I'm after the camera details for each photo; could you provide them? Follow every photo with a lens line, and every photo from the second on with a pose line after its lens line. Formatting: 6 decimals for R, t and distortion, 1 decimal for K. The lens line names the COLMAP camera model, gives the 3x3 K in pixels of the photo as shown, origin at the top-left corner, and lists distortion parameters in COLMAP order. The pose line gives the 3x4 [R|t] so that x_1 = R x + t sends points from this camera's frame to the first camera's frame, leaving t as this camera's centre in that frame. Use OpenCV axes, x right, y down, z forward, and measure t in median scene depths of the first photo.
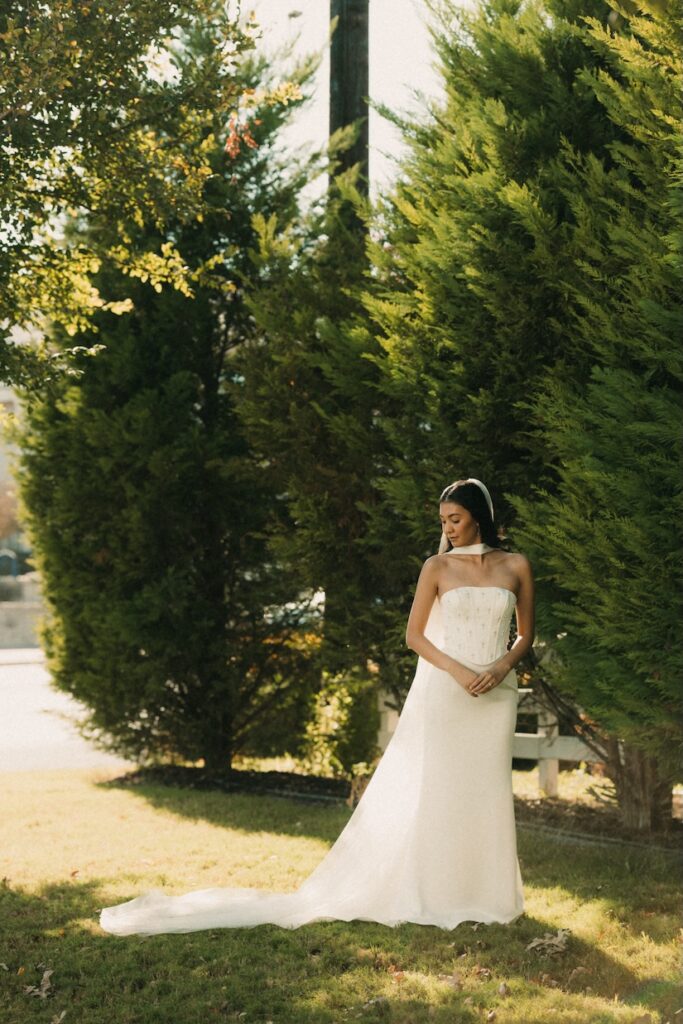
lens RADIAL K [[2541.8, 0, 270.4], [0, 2541.8, 511.9], [0, 0, 1]] dist [0.035861, 3.797109]
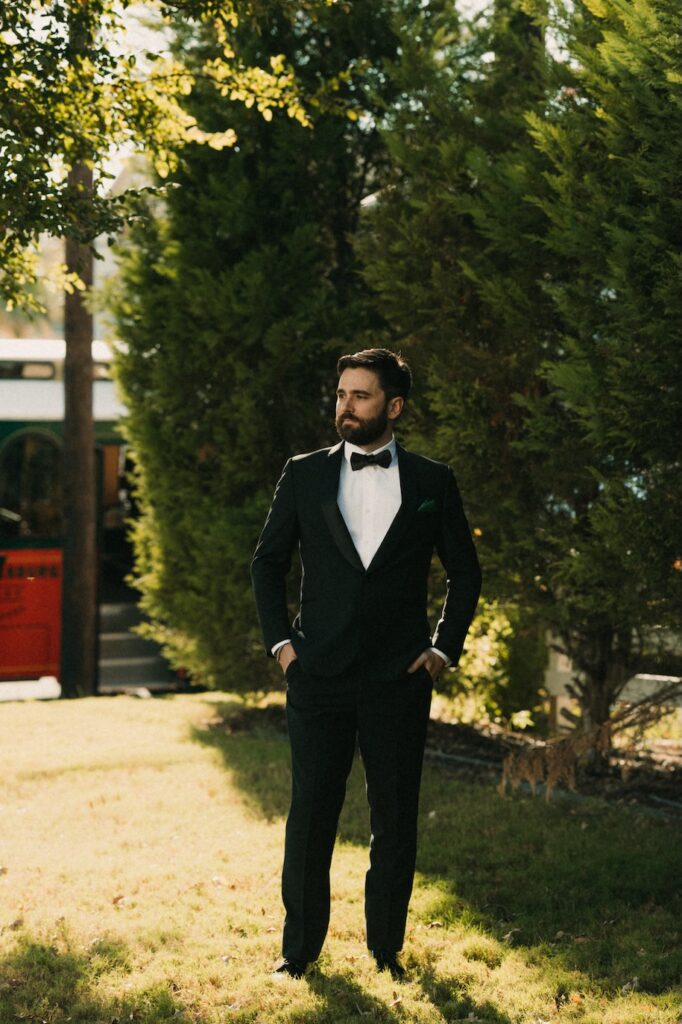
lens RADIAL K [[2541.8, 0, 269.9], [0, 2541.8, 511.9], [0, 0, 1]] dist [0.035861, 3.797109]
pose [[0.997262, 0.010512, -0.073204, 0.015543], [-0.006623, 0.998564, 0.053169, -0.007728], [0.073658, -0.052538, 0.995899, 0.213476]]
